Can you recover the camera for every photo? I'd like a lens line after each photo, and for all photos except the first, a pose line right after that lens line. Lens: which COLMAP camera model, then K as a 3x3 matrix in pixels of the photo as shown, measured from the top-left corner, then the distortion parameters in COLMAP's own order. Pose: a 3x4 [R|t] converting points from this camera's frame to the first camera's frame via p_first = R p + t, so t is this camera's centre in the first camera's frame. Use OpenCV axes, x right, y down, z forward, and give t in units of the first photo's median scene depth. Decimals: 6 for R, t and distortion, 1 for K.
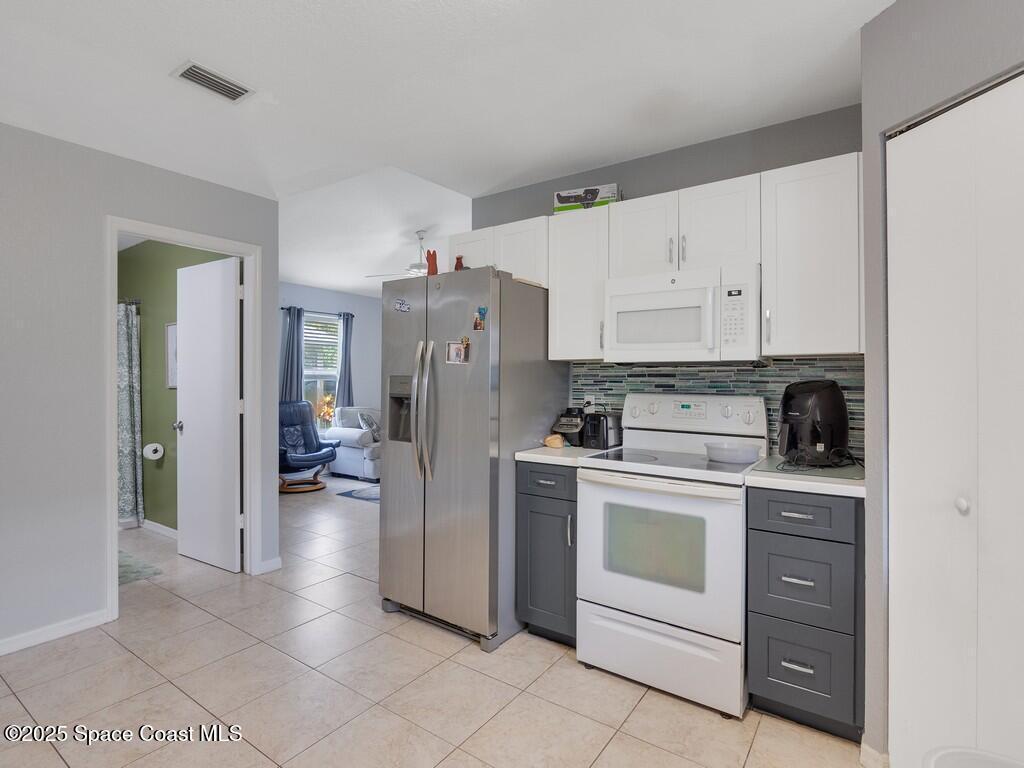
lens RADIAL K [[518.5, 0, 502.2], [0, 518.5, 379.3], [0, 0, 1]] dist [-0.010939, -0.001663]
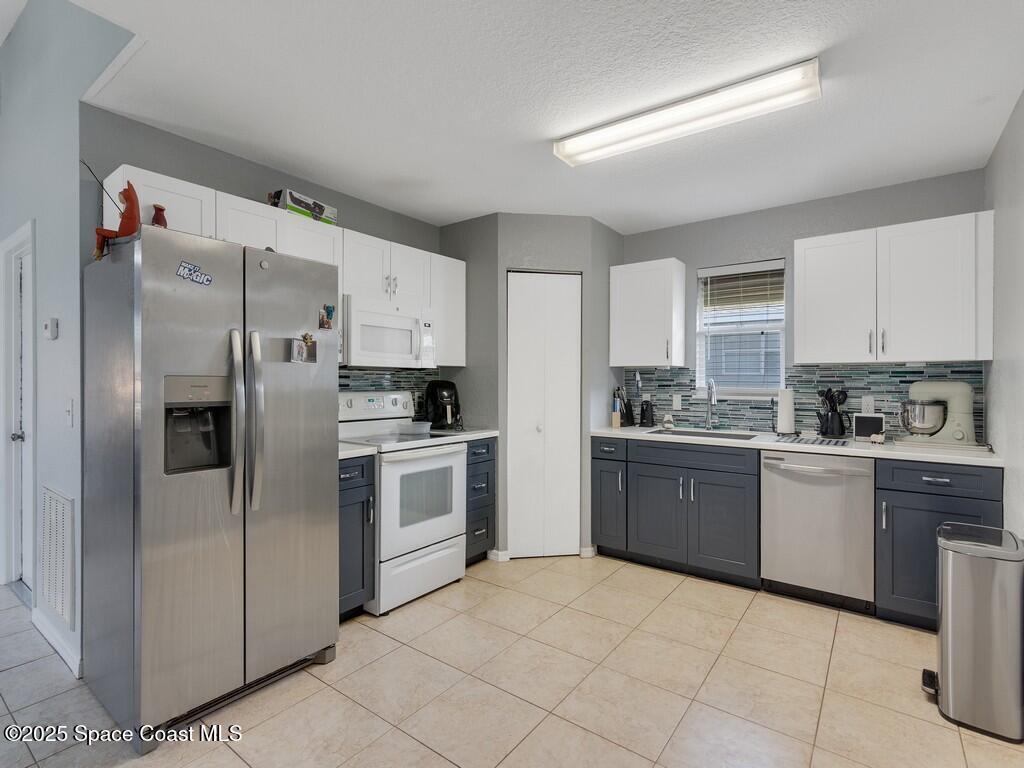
lens RADIAL K [[496.6, 0, 504.9], [0, 496.6, 381.0], [0, 0, 1]] dist [-0.013186, -0.005981]
pose [[0.023129, -0.004732, 0.999721, -0.900129], [-0.001528, 0.999987, 0.004768, -0.004083], [-0.999731, -0.001638, 0.023121, 0.622006]]
